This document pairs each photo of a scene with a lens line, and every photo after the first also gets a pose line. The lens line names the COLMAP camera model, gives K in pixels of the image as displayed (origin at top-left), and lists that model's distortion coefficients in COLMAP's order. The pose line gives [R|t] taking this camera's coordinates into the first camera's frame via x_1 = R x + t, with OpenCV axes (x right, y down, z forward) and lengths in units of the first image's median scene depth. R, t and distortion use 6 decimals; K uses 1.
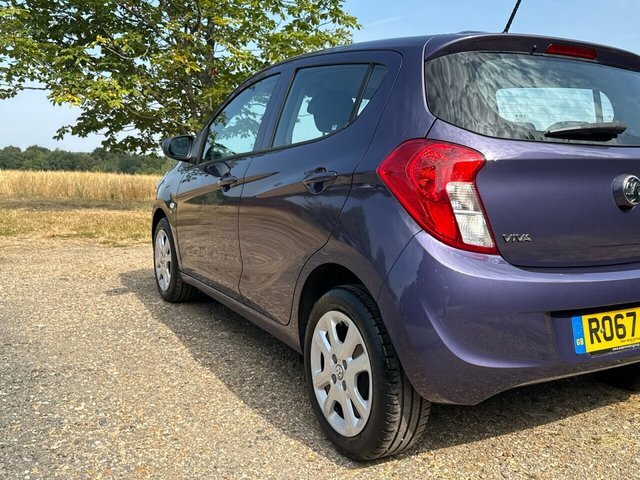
lens RADIAL K [[617.5, 0, 319.3], [0, 617.5, 244.2], [0, 0, 1]] dist [0.172809, -0.408761]
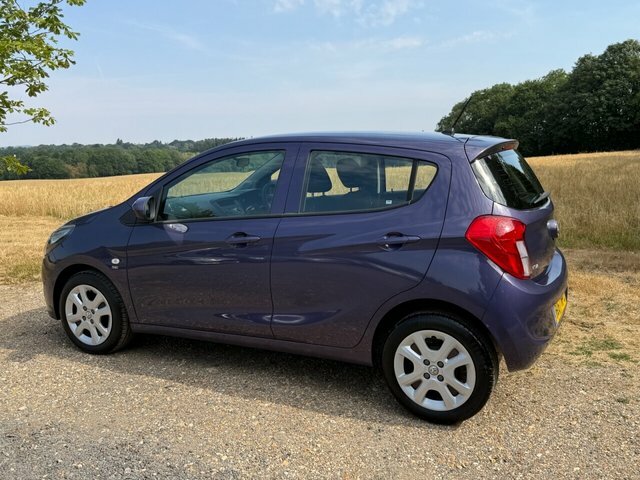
lens RADIAL K [[616.1, 0, 317.1], [0, 616.1, 240.2], [0, 0, 1]] dist [0.141034, -0.282911]
pose [[0.814743, -0.128214, 0.565469, -0.954949], [0.112189, 0.991675, 0.063208, -0.218597], [-0.568865, 0.011941, 0.822344, -0.063378]]
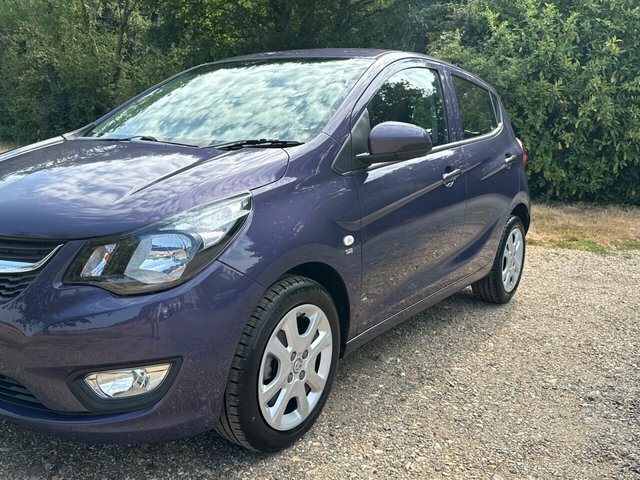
lens RADIAL K [[599.2, 0, 302.9], [0, 599.2, 239.4], [0, 0, 1]] dist [0.124071, -0.249371]
pose [[-0.448810, -0.193554, 0.872414, -1.237667], [0.082465, 0.963125, 0.256103, -0.368285], [-0.889814, 0.186885, -0.416299, 2.239183]]
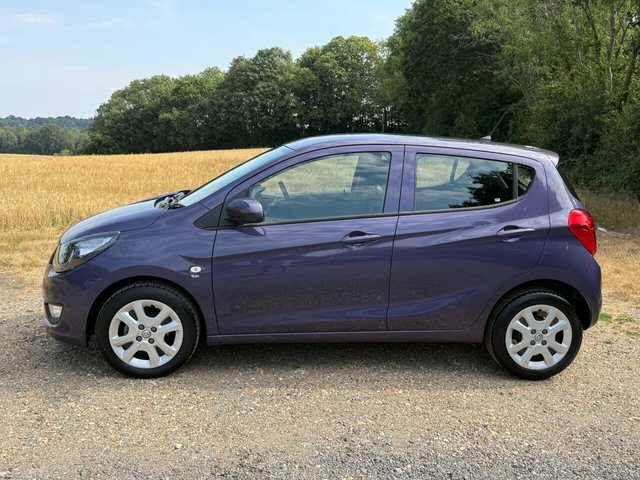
lens RADIAL K [[612.3, 0, 320.0], [0, 612.3, 240.0], [0, 0, 1]] dist [0.187879, -0.414692]
pose [[0.395143, -0.169805, 0.902789, -1.740702], [0.104556, 0.984694, 0.139447, -0.378475], [-0.912650, 0.039291, 0.406849, 0.798968]]
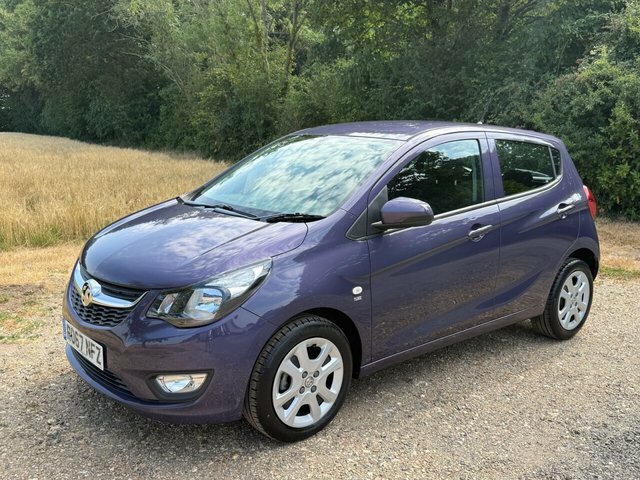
lens RADIAL K [[616.1, 0, 317.1], [0, 616.1, 240.2], [0, 0, 1]] dist [0.141034, -0.282911]
pose [[-0.205001, -0.203423, 0.957389, -1.658294], [0.113890, 0.966561, 0.229758, -0.532813], [-0.972113, 0.156137, -0.174978, 2.066284]]
